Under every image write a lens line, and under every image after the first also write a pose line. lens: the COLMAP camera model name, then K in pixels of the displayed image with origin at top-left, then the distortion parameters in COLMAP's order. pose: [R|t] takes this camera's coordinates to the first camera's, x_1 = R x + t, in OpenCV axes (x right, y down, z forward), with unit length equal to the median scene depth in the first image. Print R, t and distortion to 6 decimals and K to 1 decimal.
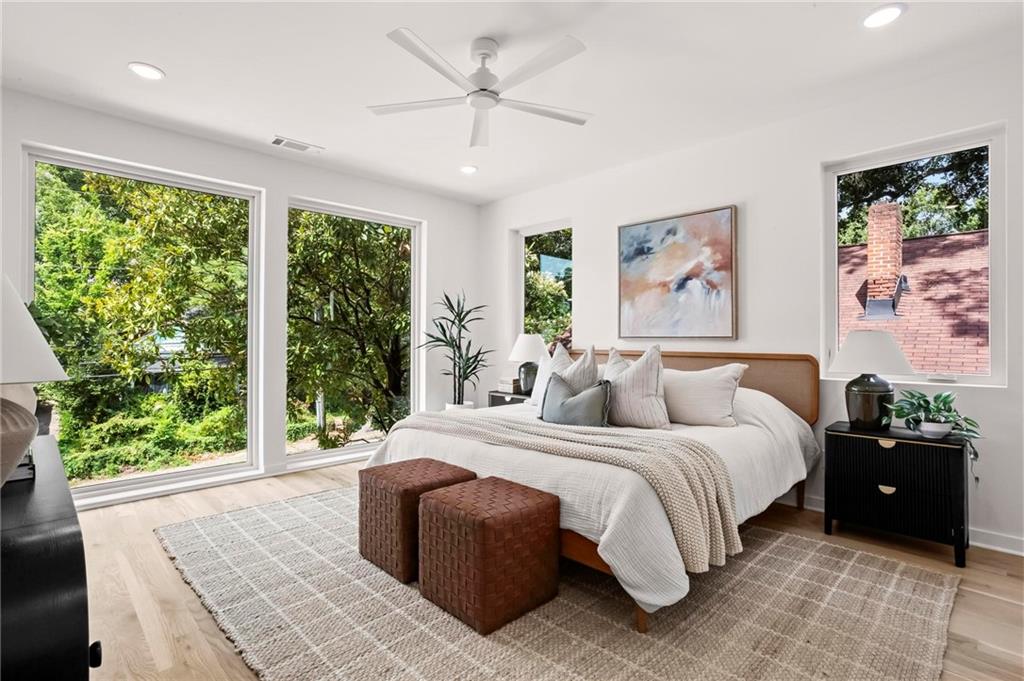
lens RADIAL K [[497.3, 0, 507.7], [0, 497.3, 340.9], [0, 0, 1]] dist [-0.004964, 0.001316]
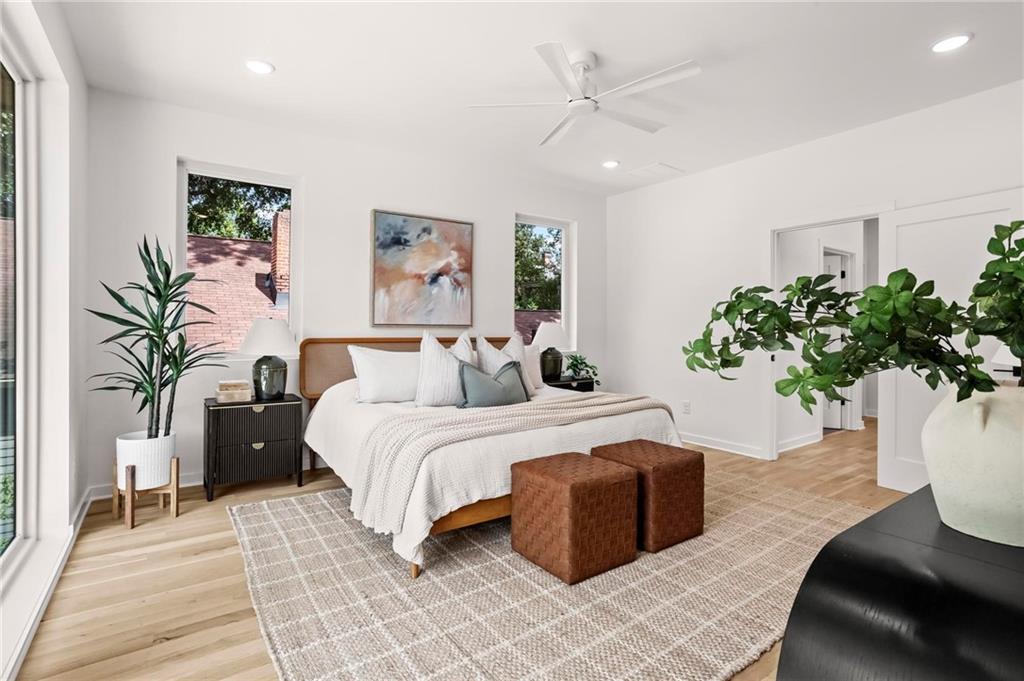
lens RADIAL K [[497.3, 0, 506.4], [0, 497.3, 331.2], [0, 0, 1]] dist [-0.004964, 0.001316]
pose [[0.200124, -0.006664, 0.979748, -0.726089], [-0.001603, 0.999973, 0.007129, -0.001675], [-0.979769, -0.002997, 0.200108, 0.598146]]
